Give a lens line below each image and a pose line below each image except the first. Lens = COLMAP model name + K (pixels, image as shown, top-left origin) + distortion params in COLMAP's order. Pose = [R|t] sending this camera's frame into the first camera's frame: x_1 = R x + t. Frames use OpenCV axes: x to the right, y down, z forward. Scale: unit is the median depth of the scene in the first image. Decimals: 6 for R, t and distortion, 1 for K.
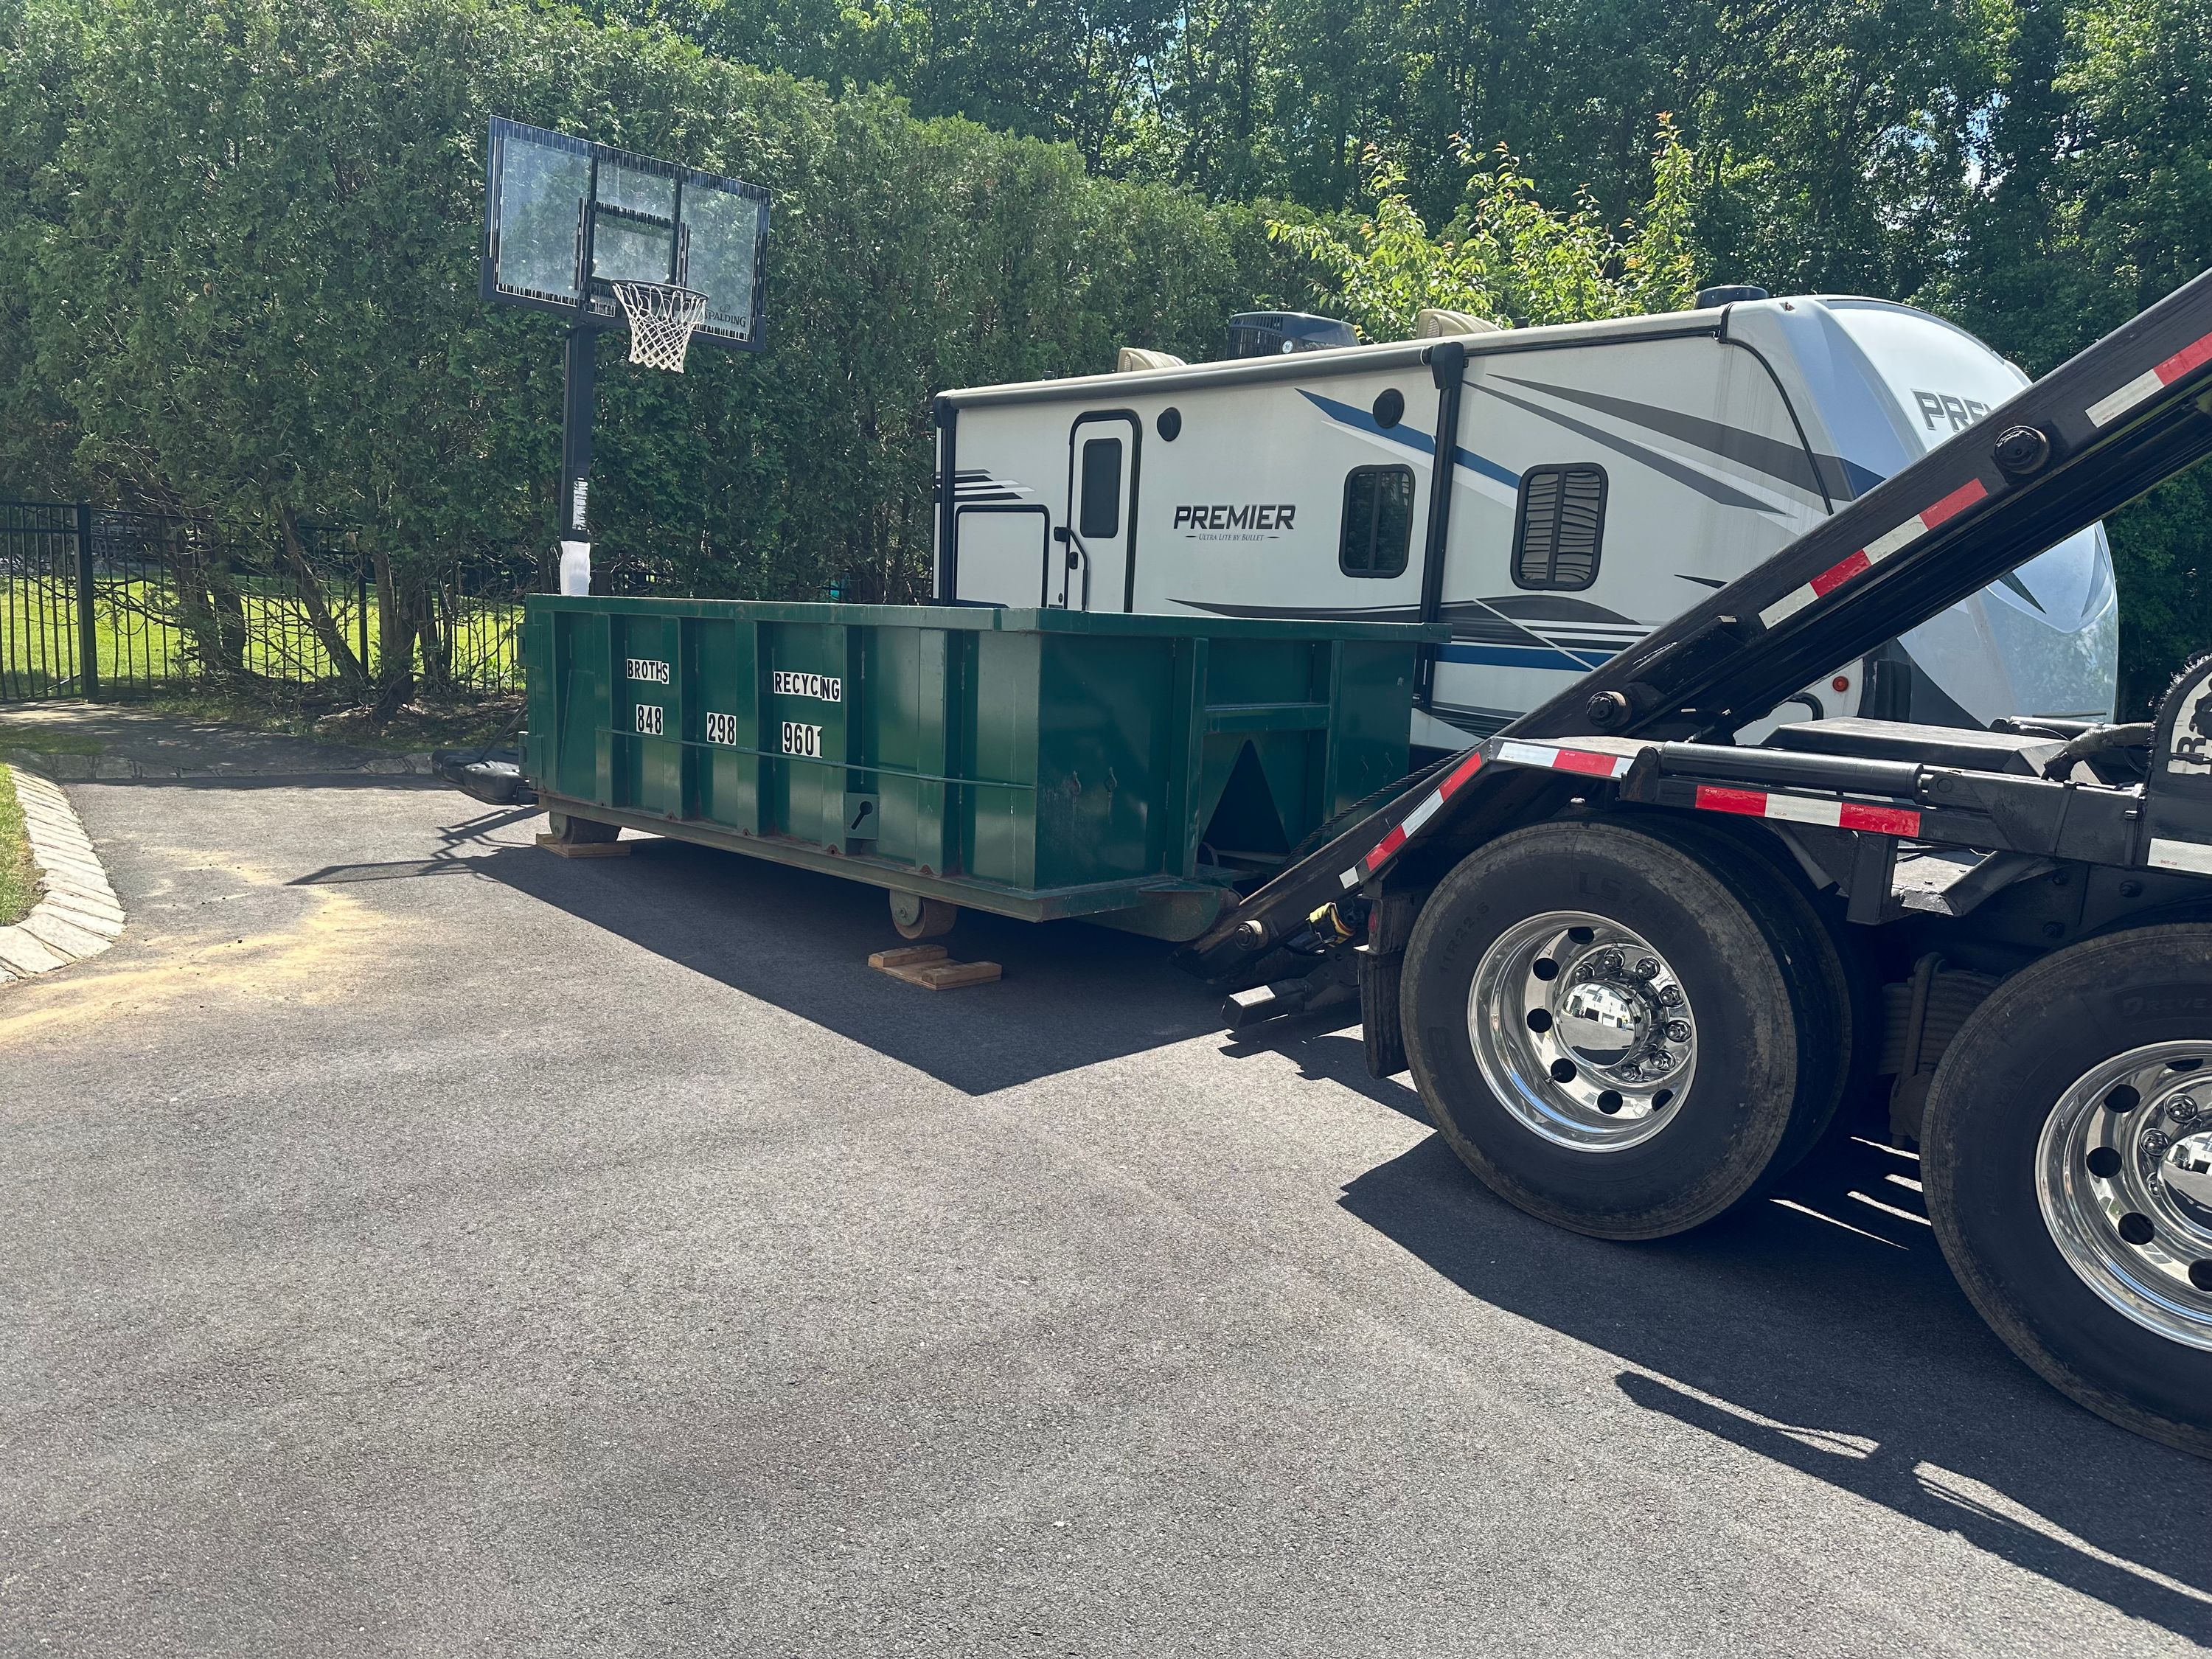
lens RADIAL K [[1609.8, 0, 1101.9], [0, 1609.8, 837.8], [0, 0, 1]] dist [0.045649, -0.056176]
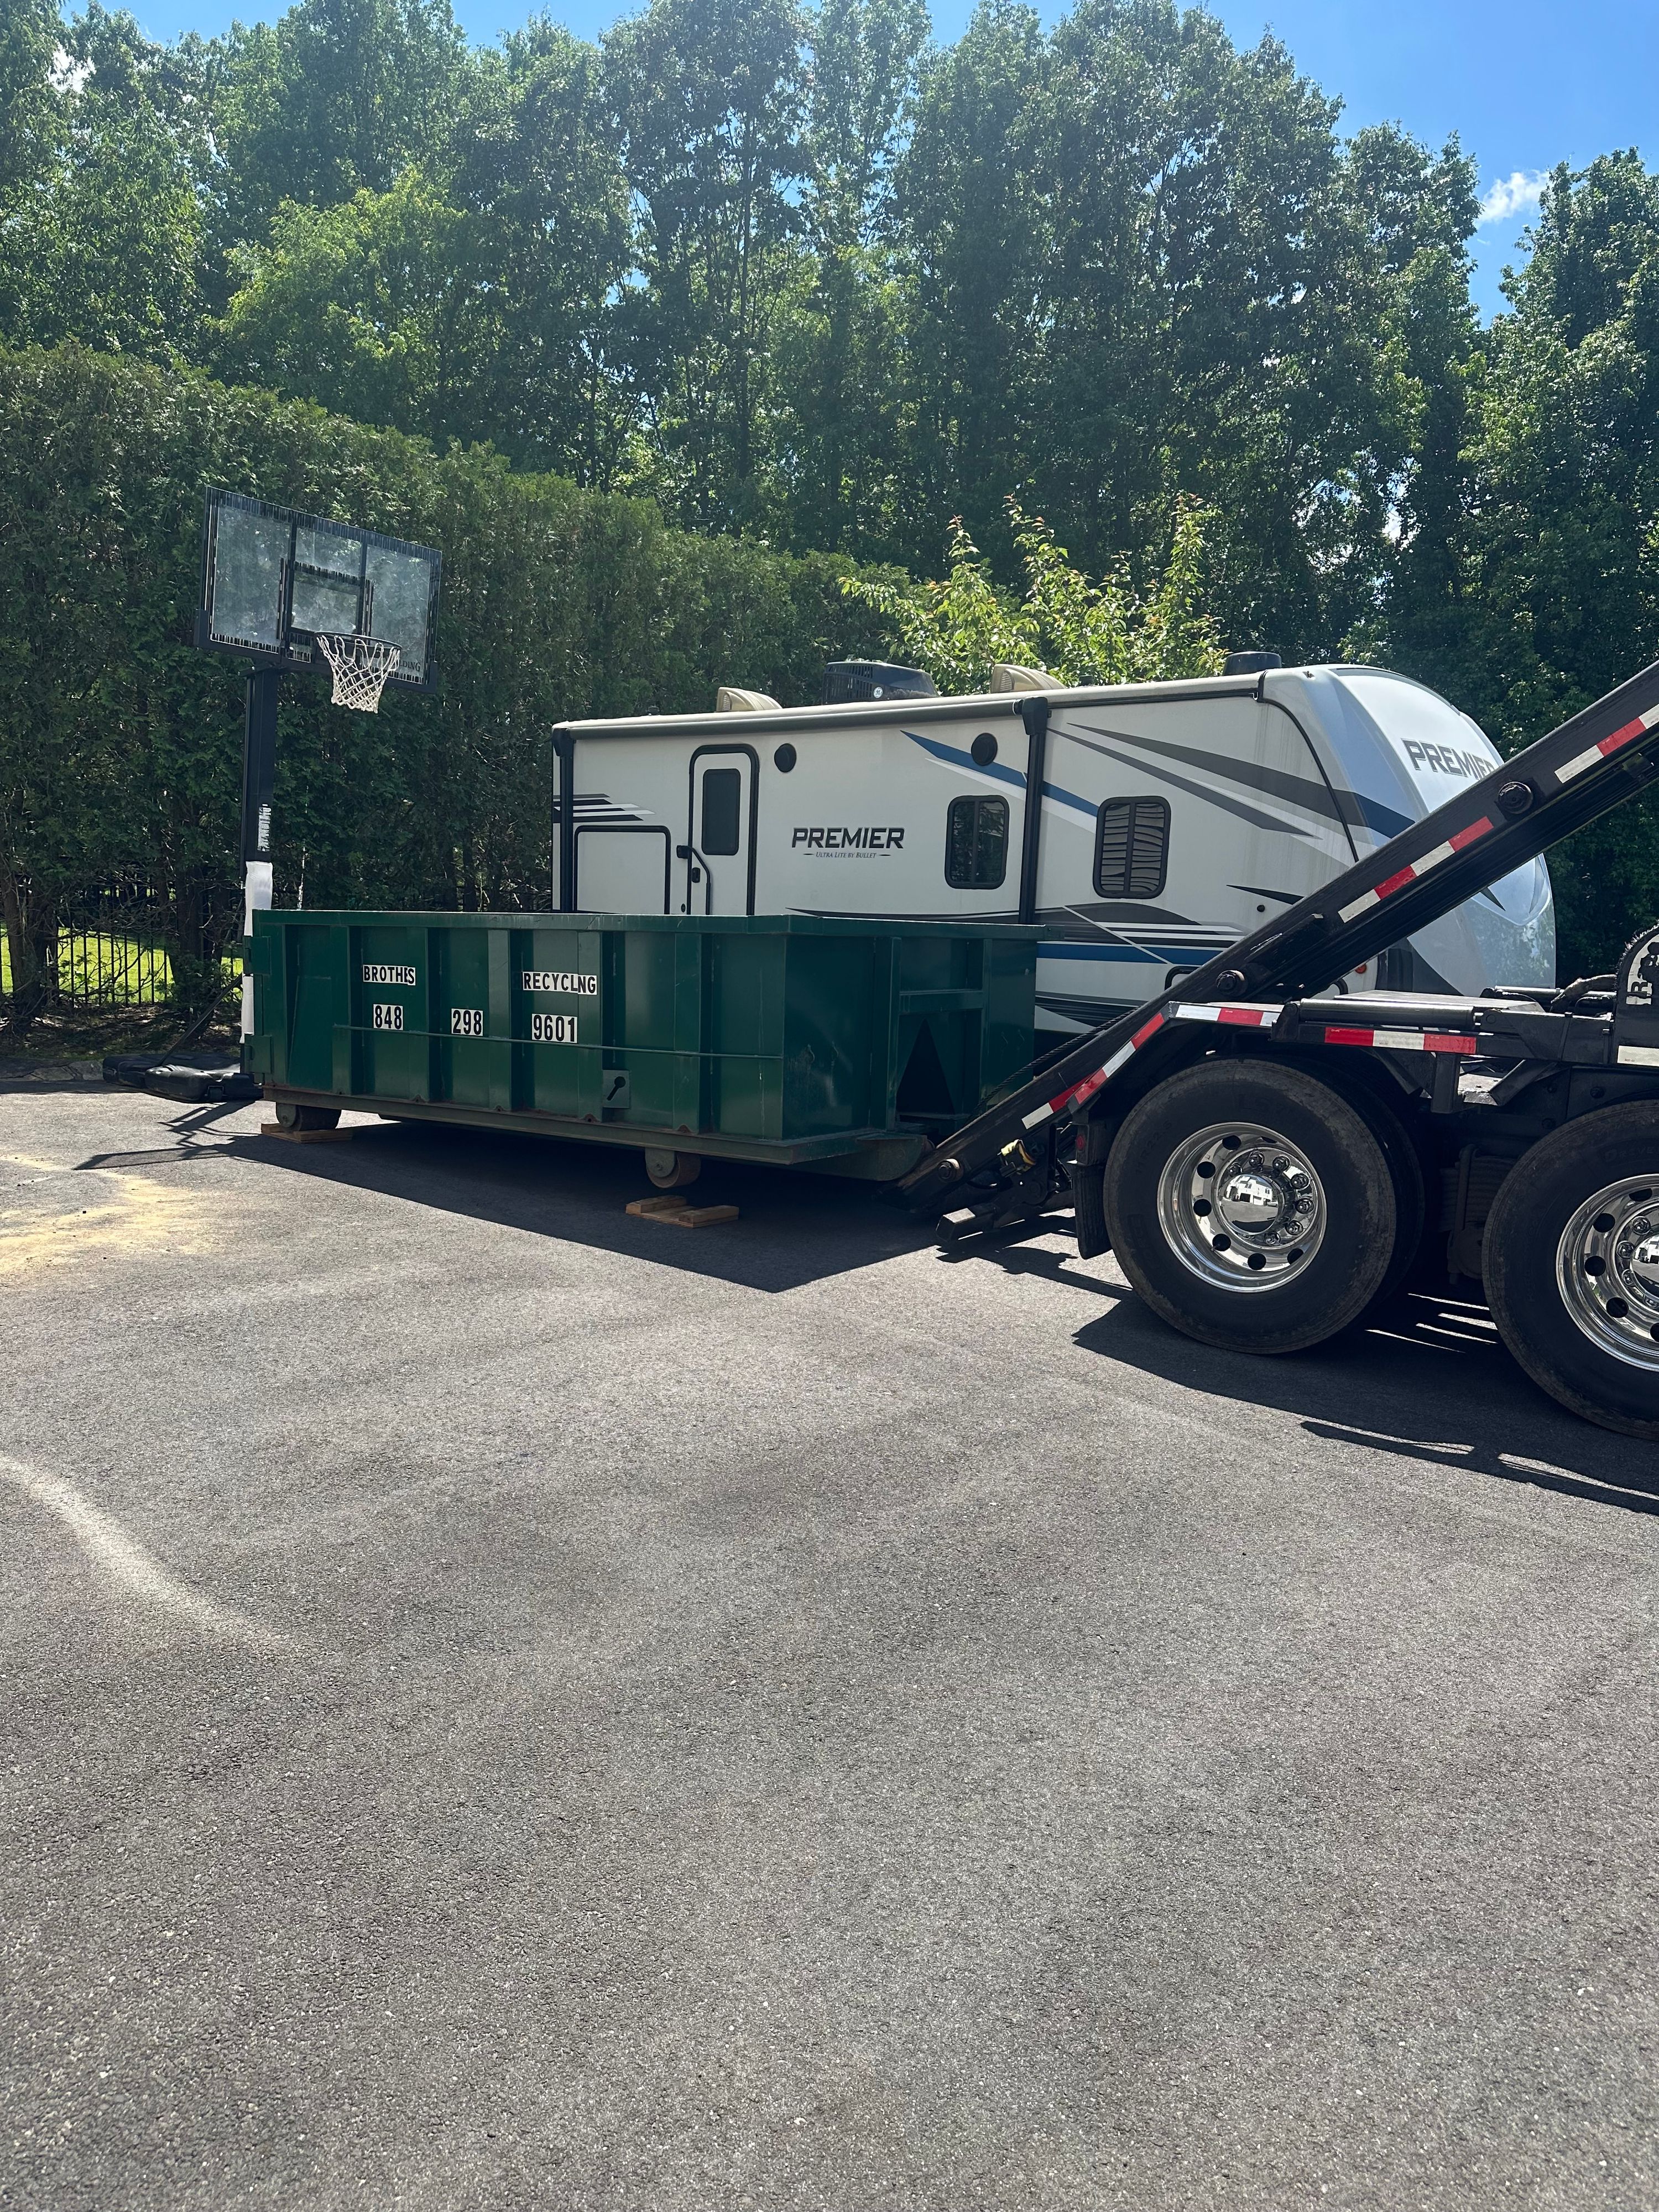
lens RADIAL K [[1625.0, 0, 836.4], [0, 1625.0, 1098.9], [0, 0, 1]] dist [0.089573, -0.158805]
pose [[0.986334, -0.030562, 0.161901, -0.176621], [0.035696, 0.998945, -0.028899, 0.033615], [-0.160847, 0.034283, 0.986384, -0.220725]]
